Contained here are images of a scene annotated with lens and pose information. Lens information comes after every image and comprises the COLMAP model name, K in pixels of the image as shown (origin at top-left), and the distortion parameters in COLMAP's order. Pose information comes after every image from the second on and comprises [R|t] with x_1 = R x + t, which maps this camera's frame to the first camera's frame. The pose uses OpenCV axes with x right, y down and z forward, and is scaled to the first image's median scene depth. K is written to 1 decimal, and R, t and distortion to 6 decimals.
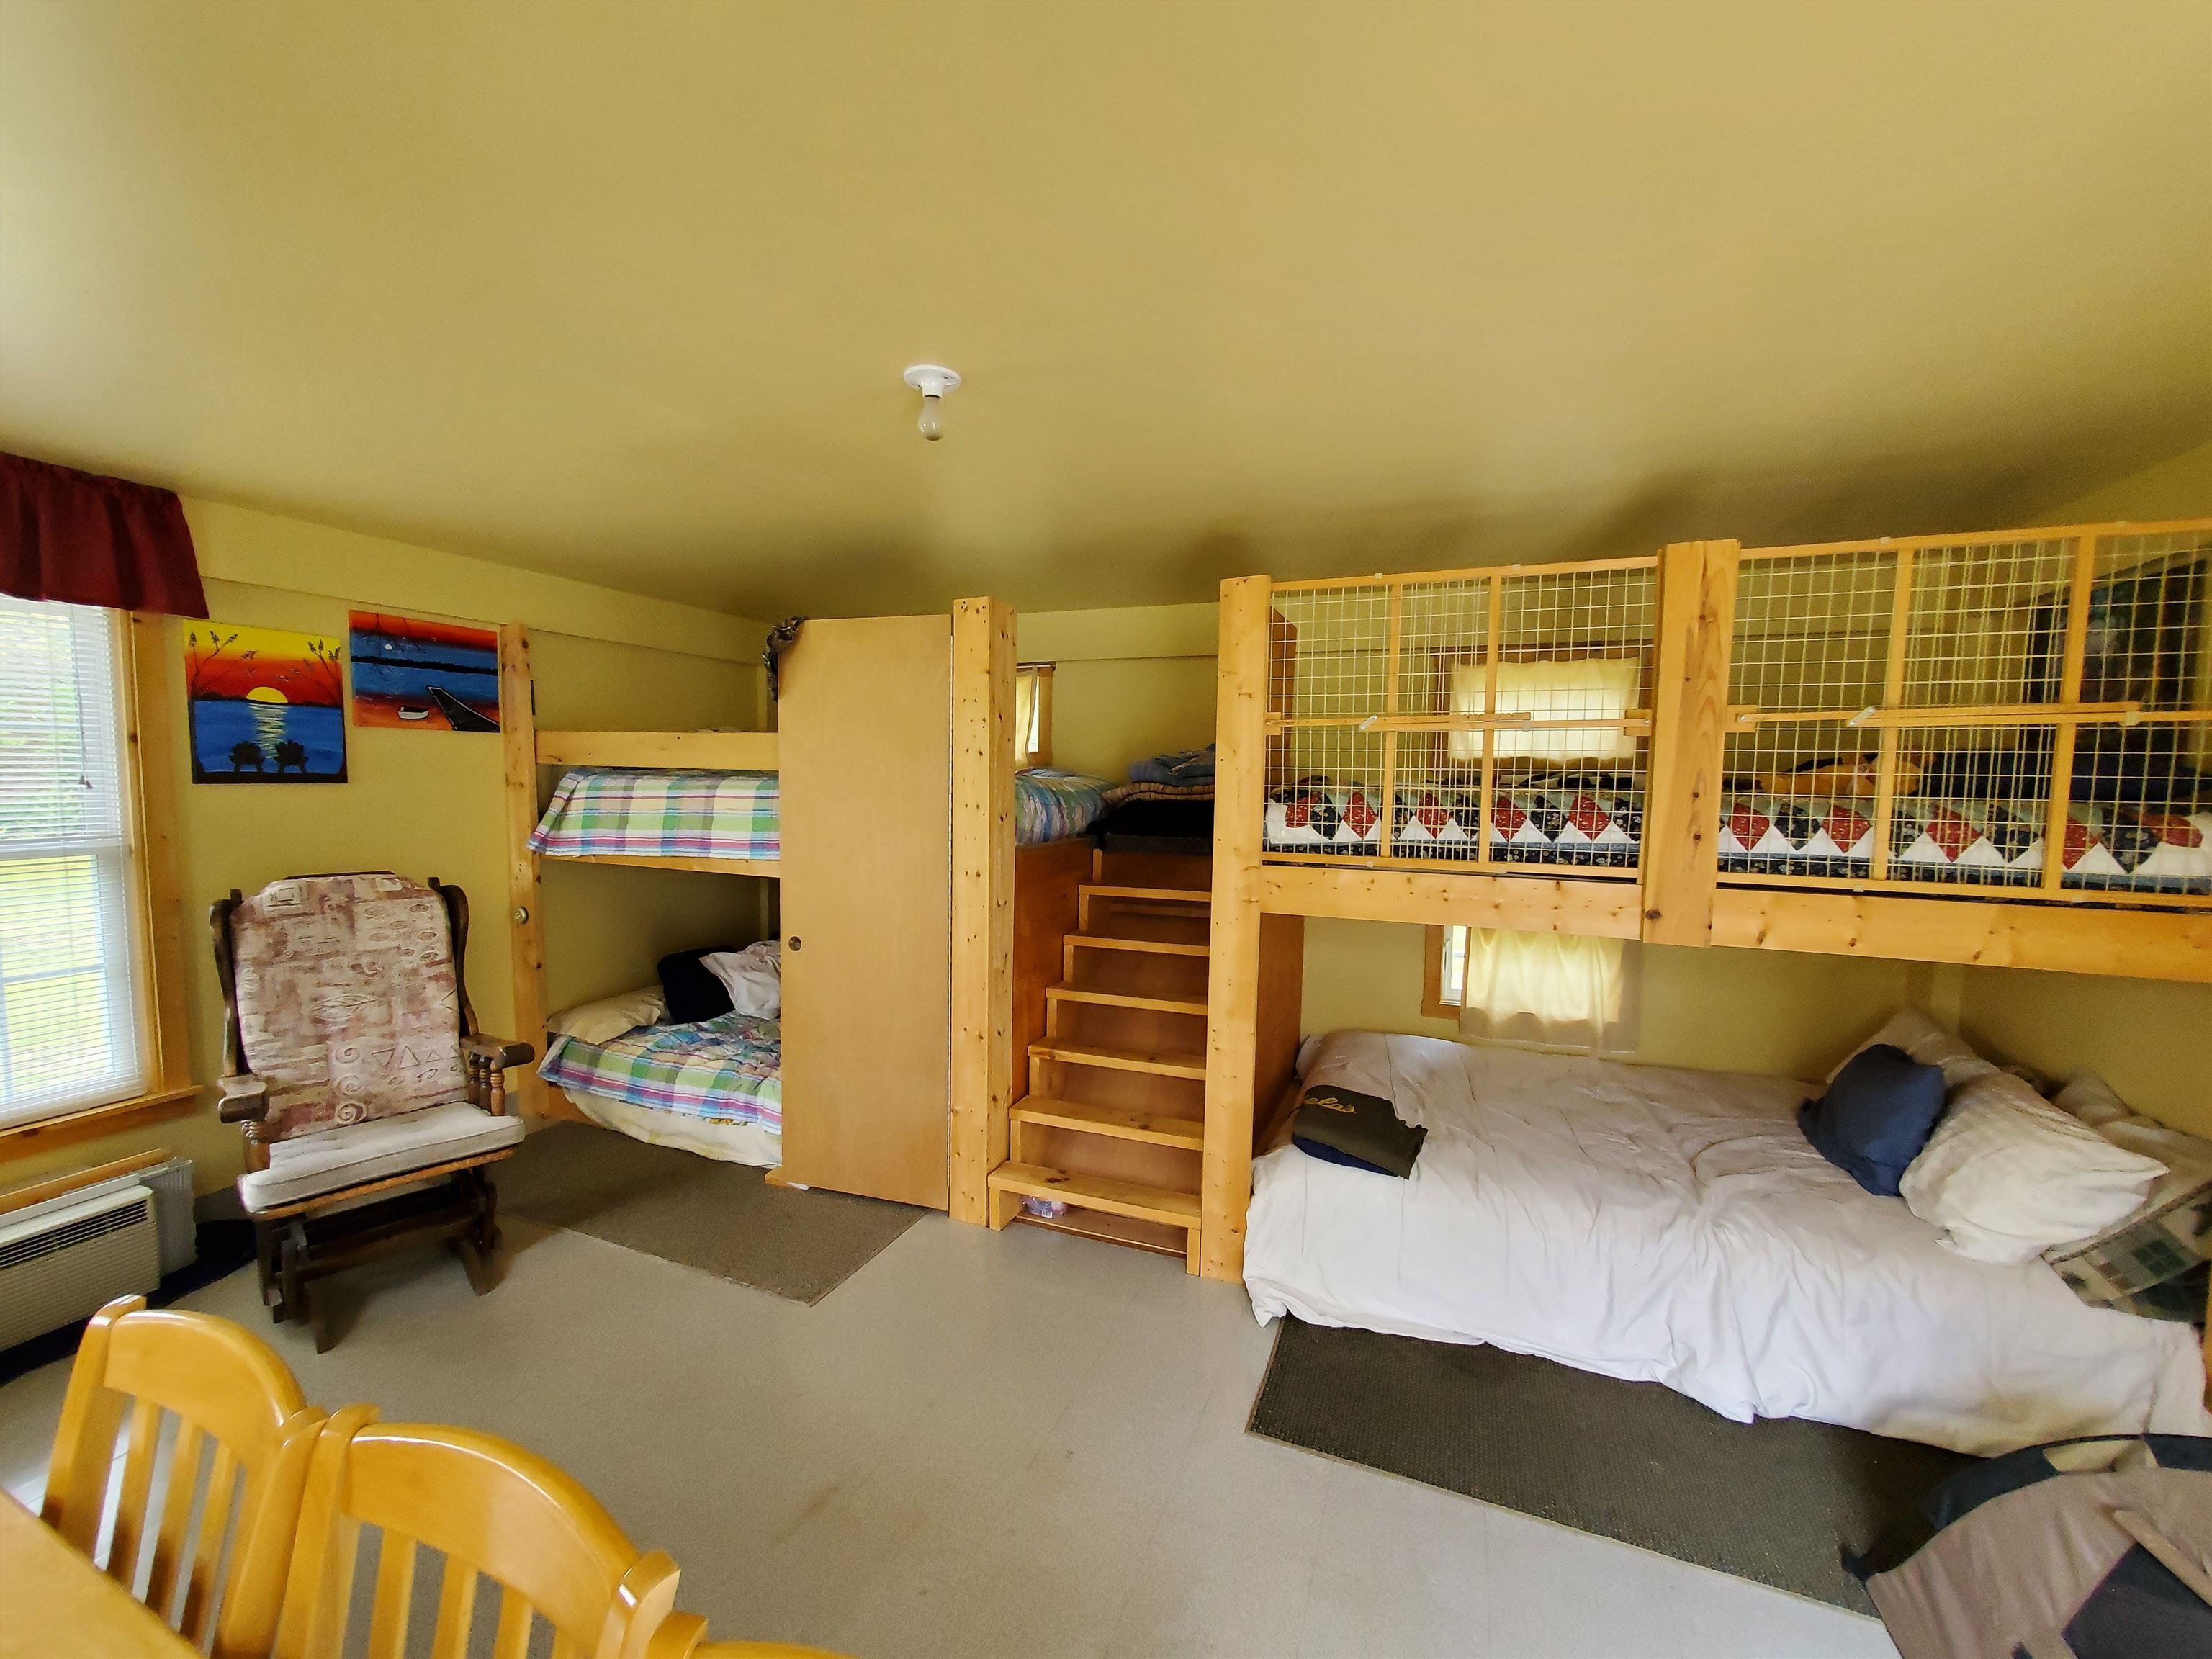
lens RADIAL K [[874.8, 0, 1107.9], [0, 874.8, 838.3], [0, 0, 1]] dist [0.003555, -0.002614]
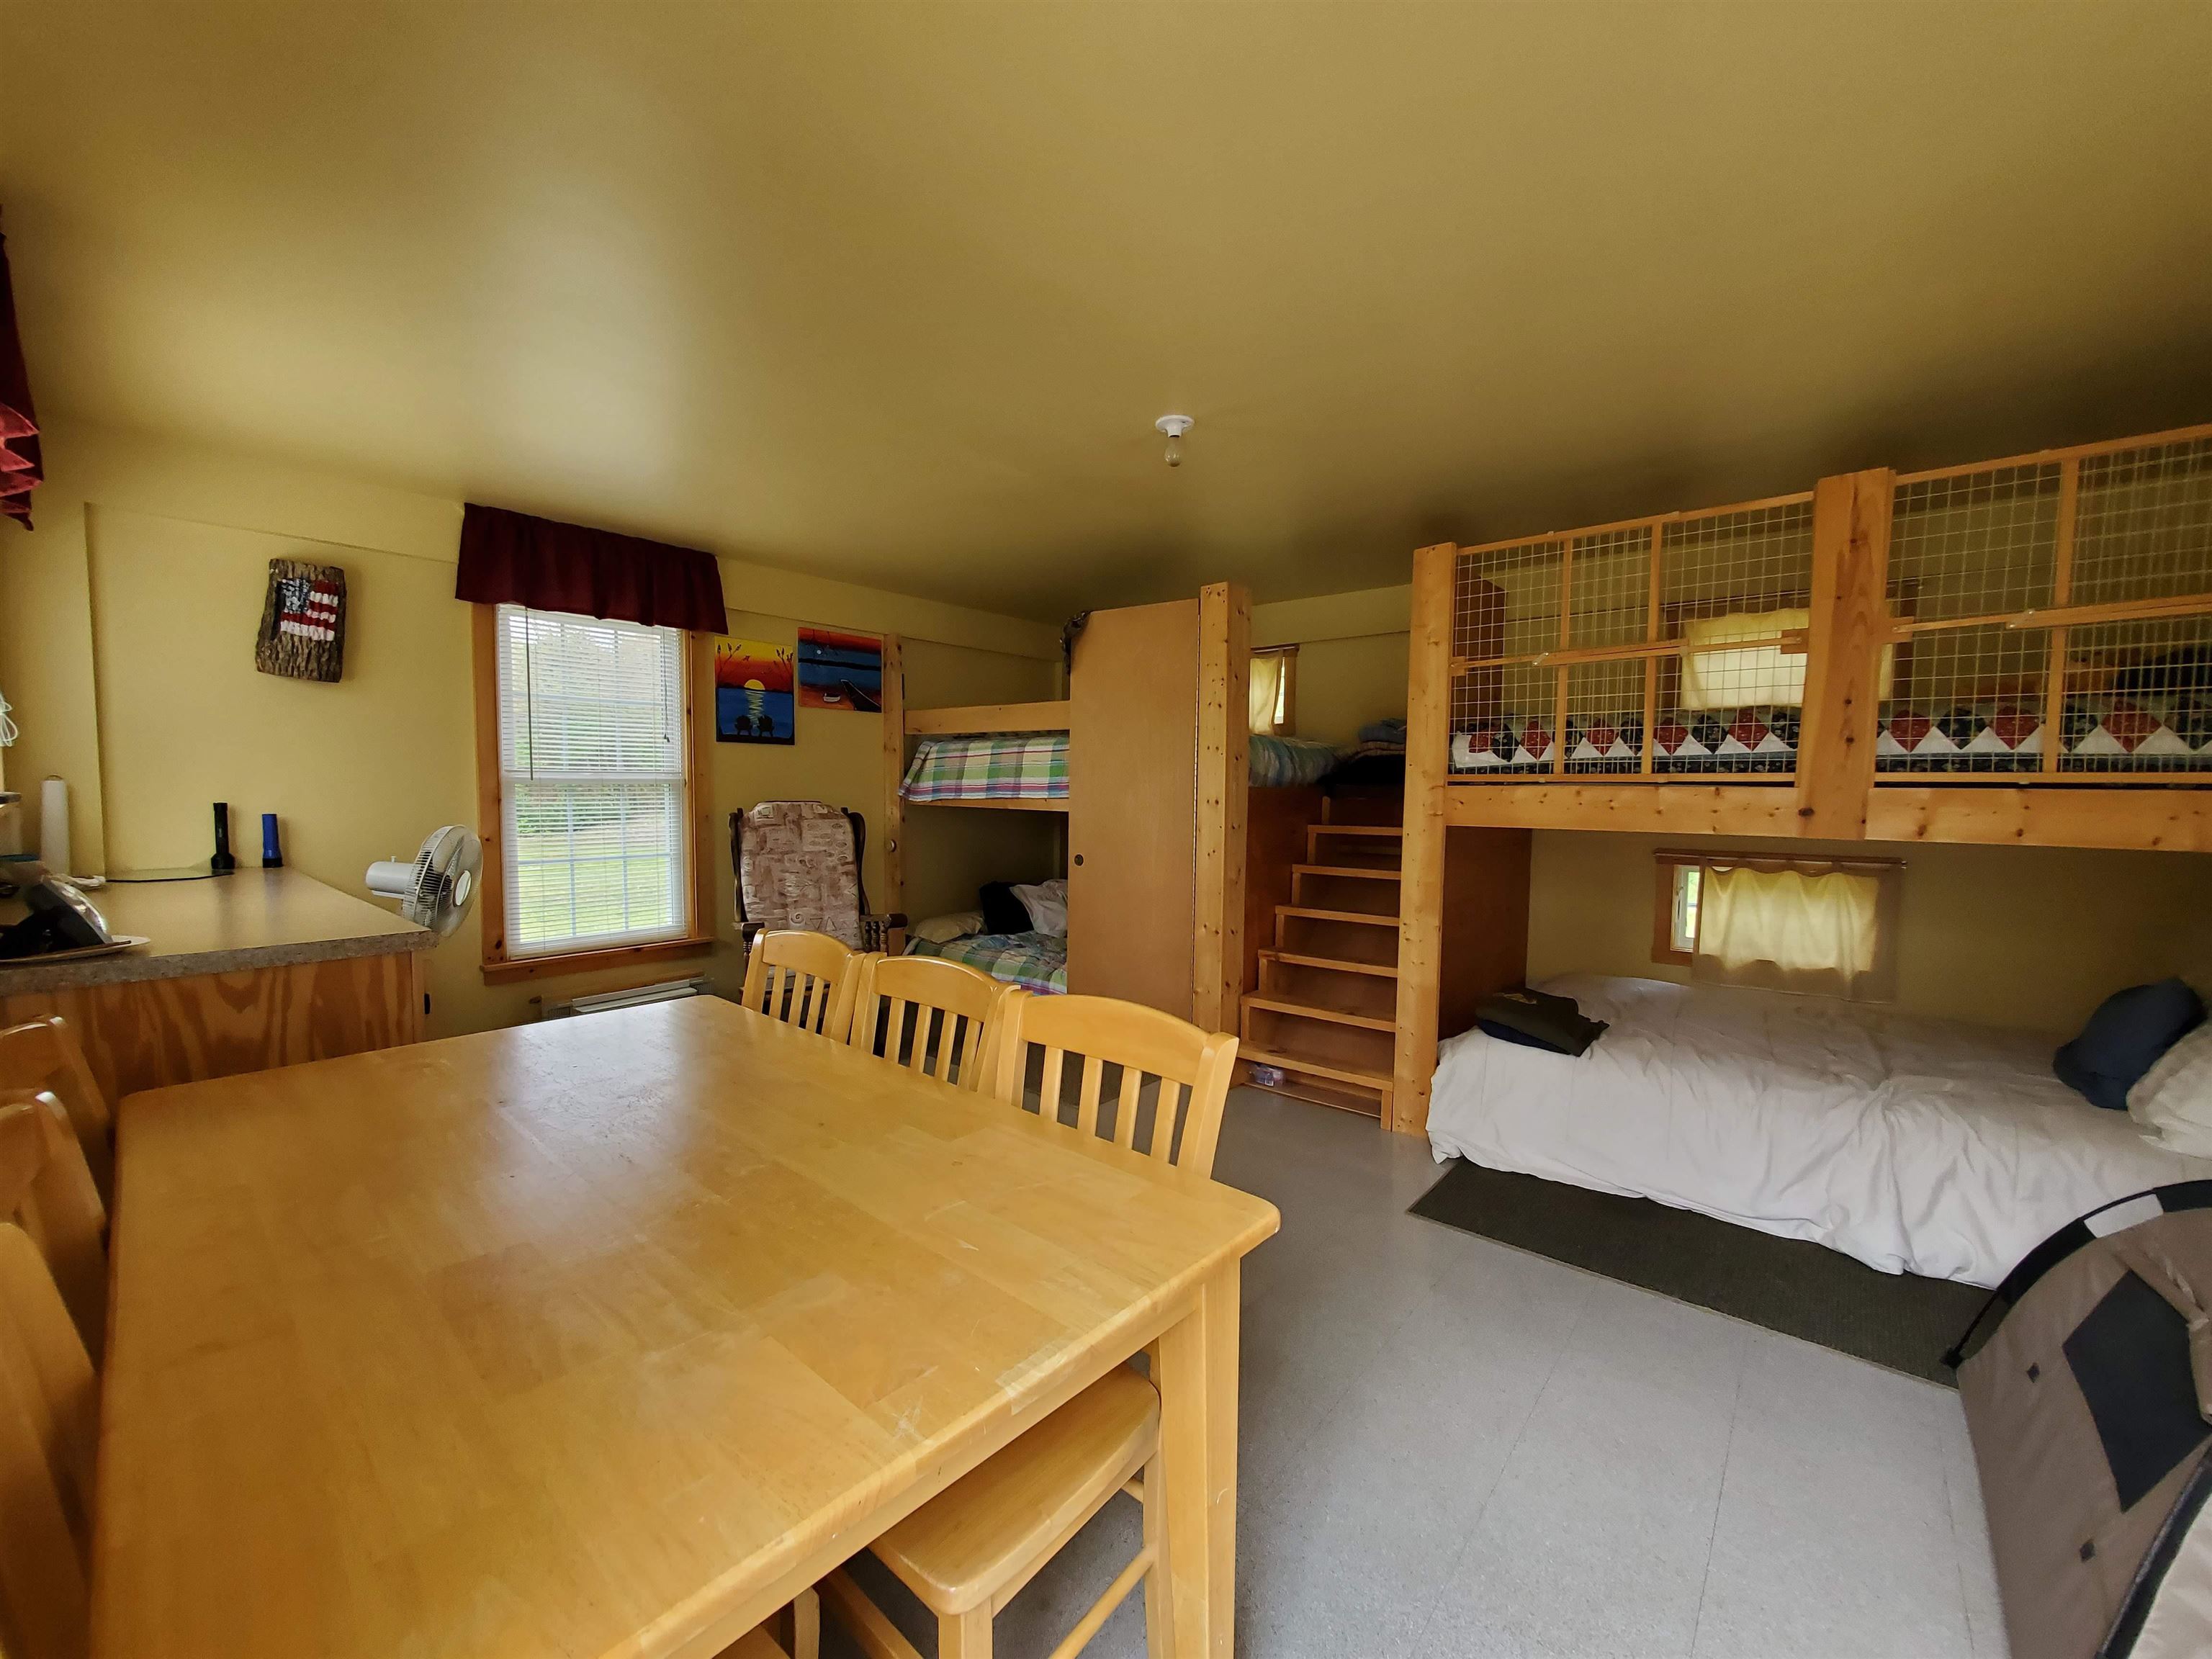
lens RADIAL K [[874.8, 0, 1106.3], [0, 874.8, 830.8], [0, 0, 1]] dist [0.003555, -0.002614]
pose [[0.949769, 0.010323, -0.312781, 0.107691], [-0.018029, 0.999601, -0.021757, 0.127028], [0.312431, 0.026303, 0.949576, -0.275895]]
